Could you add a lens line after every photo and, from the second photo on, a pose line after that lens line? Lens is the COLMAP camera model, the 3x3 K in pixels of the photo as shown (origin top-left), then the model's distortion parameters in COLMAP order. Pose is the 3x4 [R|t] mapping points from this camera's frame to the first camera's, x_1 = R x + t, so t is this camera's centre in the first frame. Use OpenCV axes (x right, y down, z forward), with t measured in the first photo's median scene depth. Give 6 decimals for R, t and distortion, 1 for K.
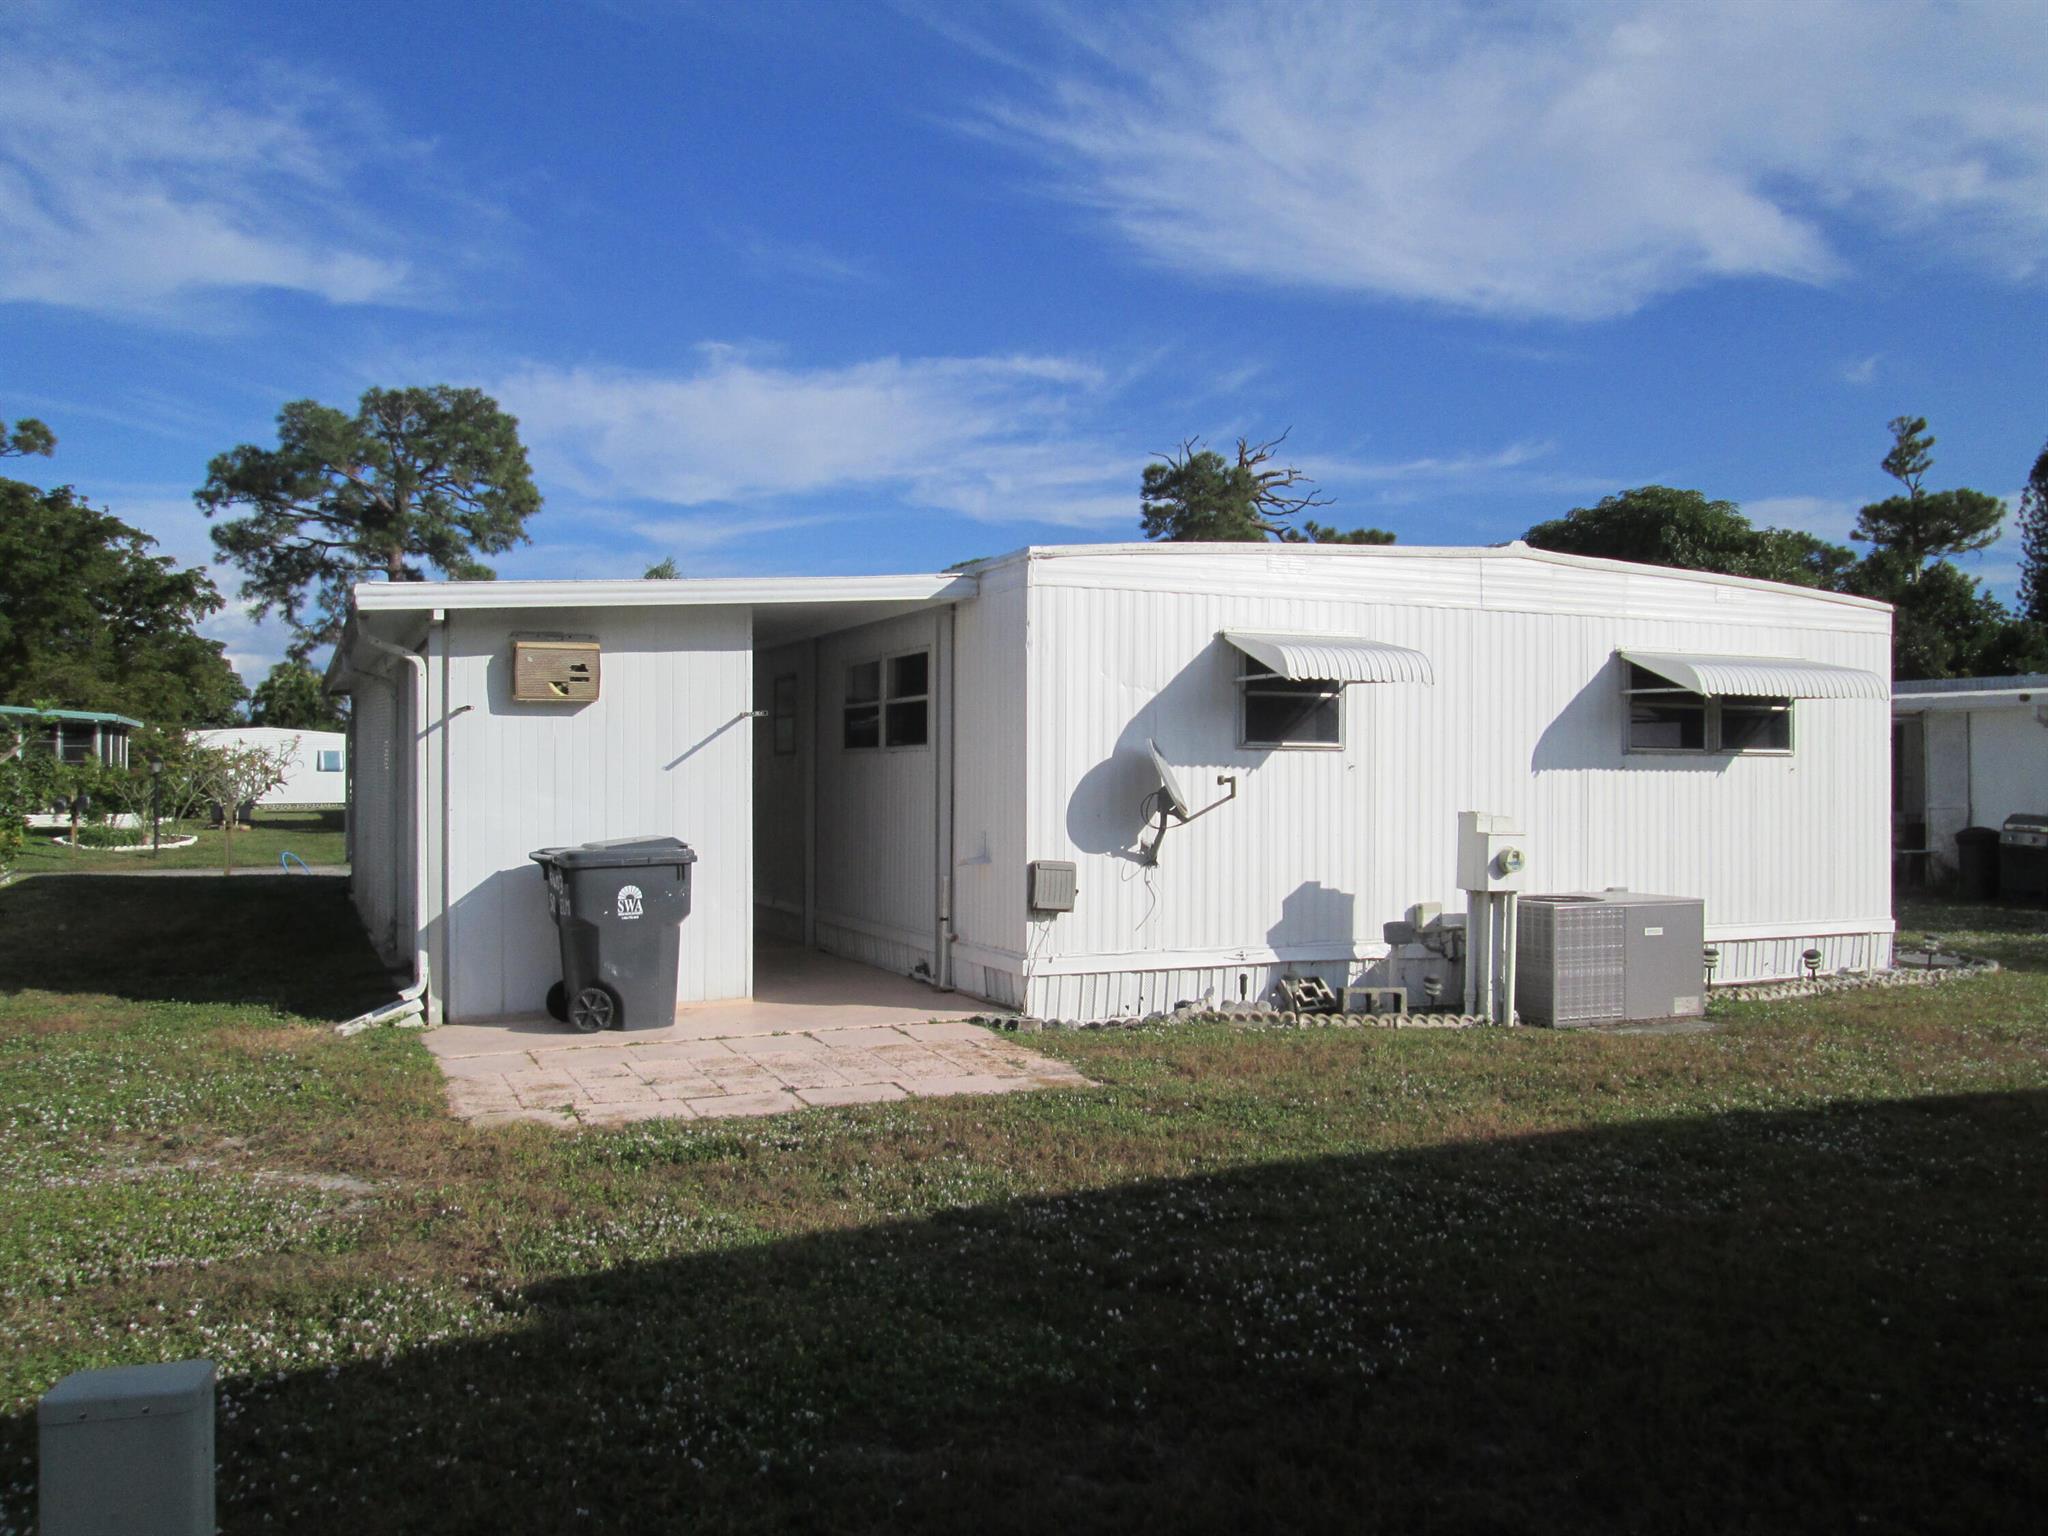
lens RADIAL K [[1697.3, 0, 1024.0], [0, 1697.3, 768.0], [0, 0, 1]] dist [-0.044128, 0.008292]
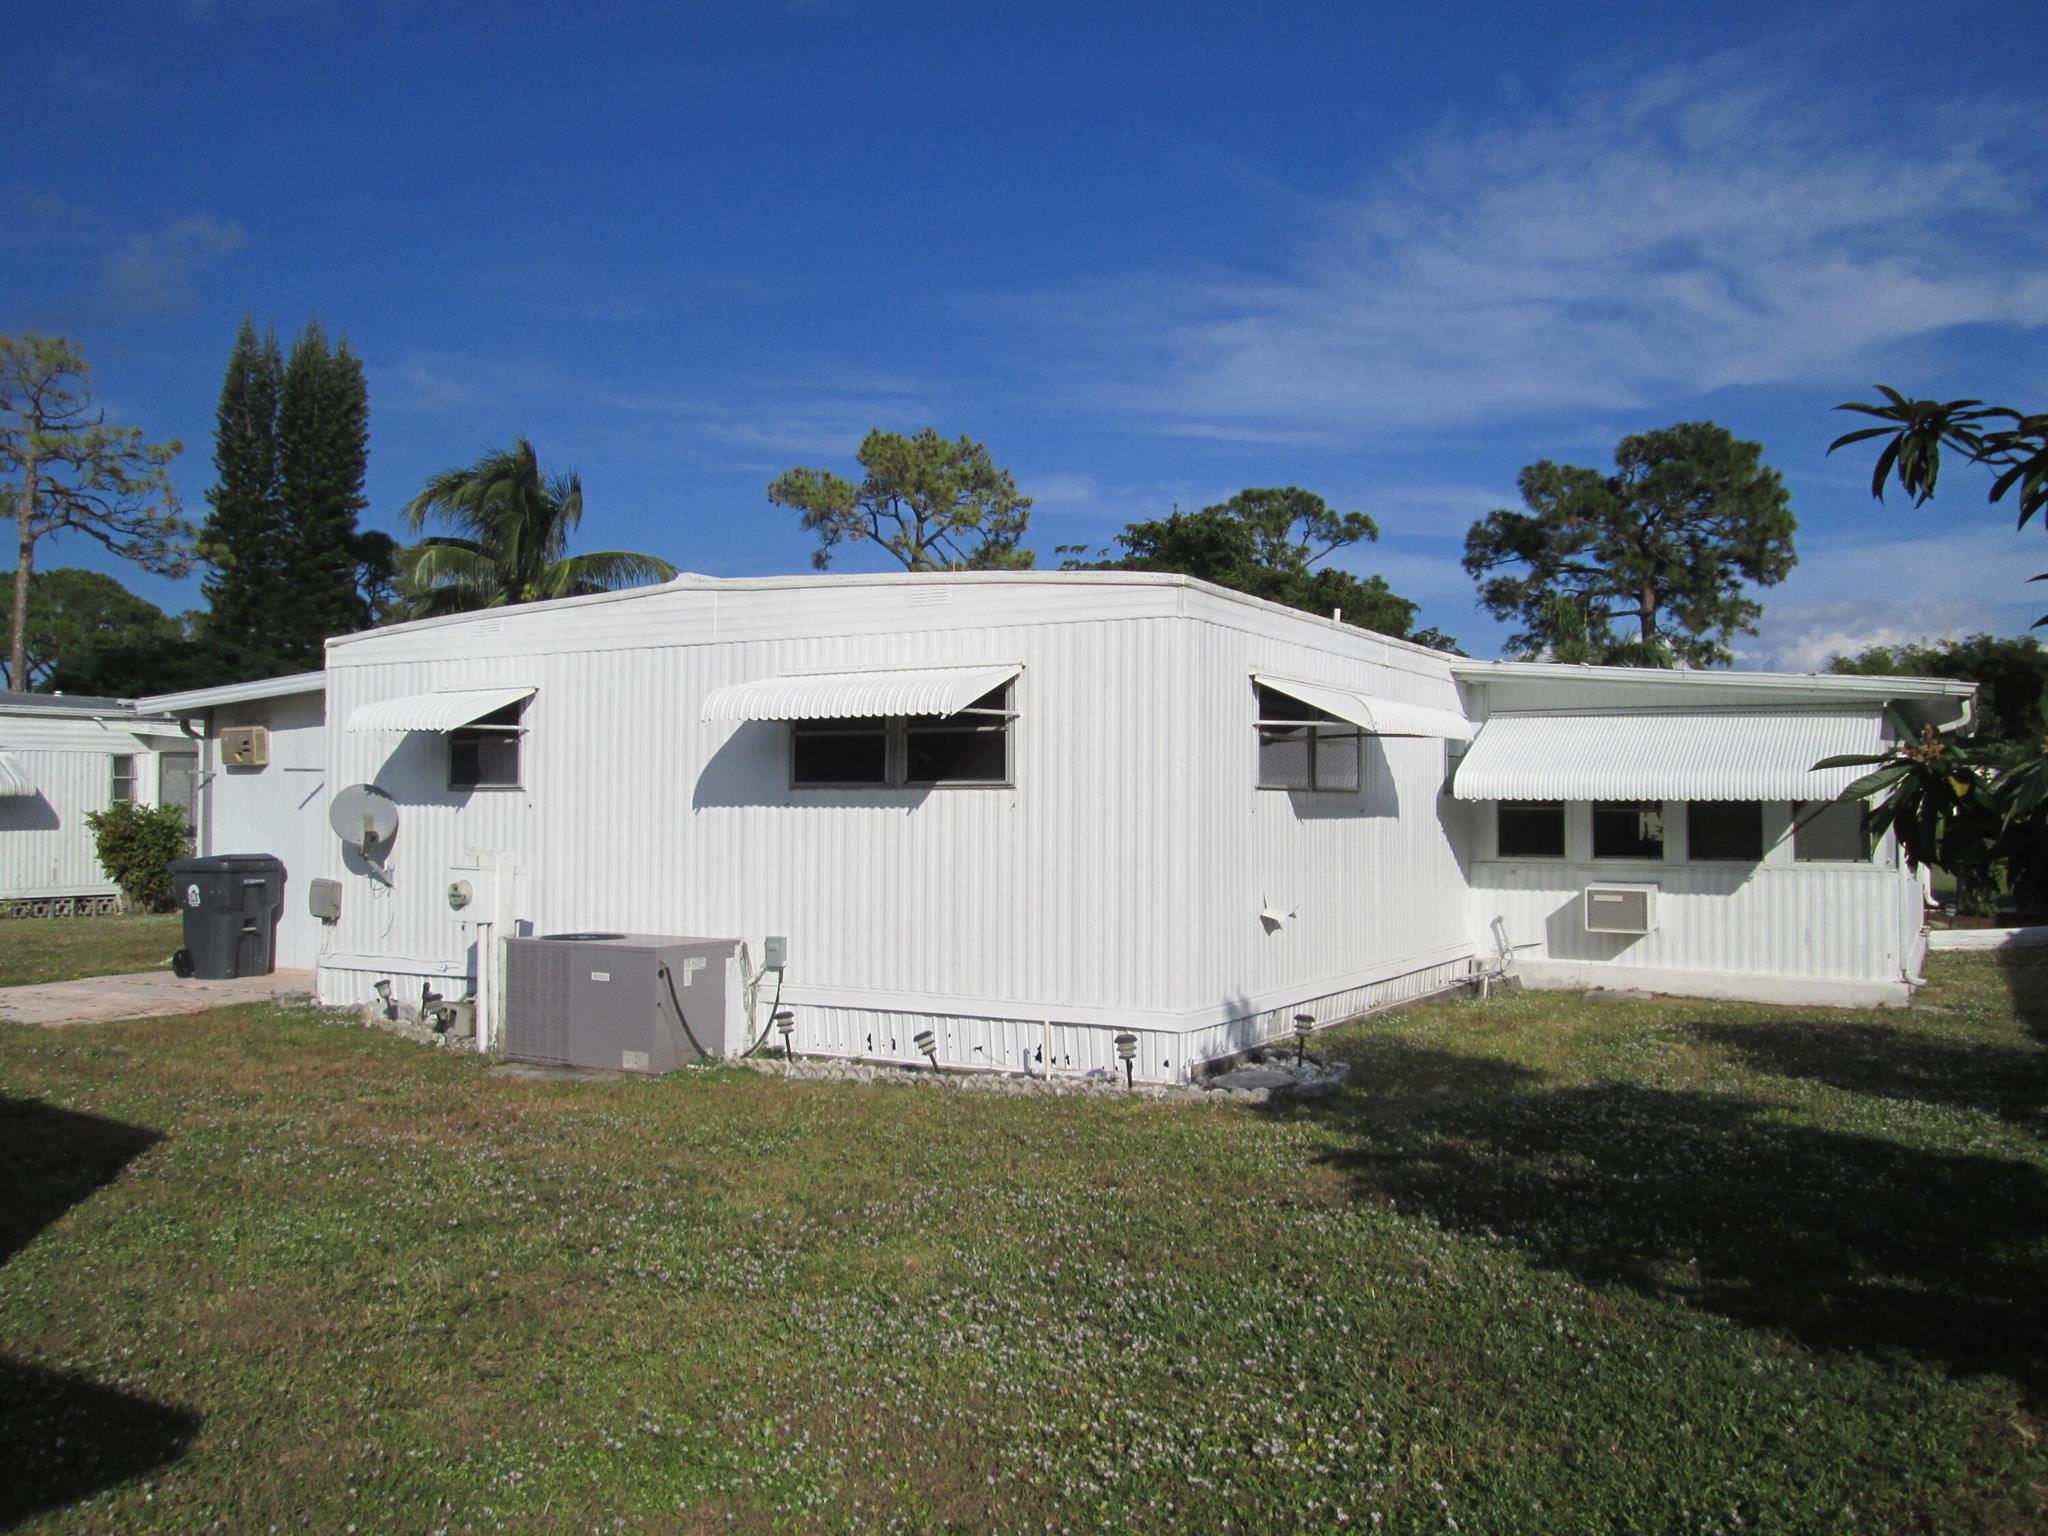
lens RADIAL K [[1688.2, 0, 1024.0], [0, 1688.2, 768.0], [0, 0, 1]] dist [-0.053472, 0.018804]
pose [[0.595528, -0.025394, -0.802933, 1.152265], [0.001689, 0.999538, -0.030360, 0.007961], [0.803333, 0.016724, 0.595296, 0.564810]]
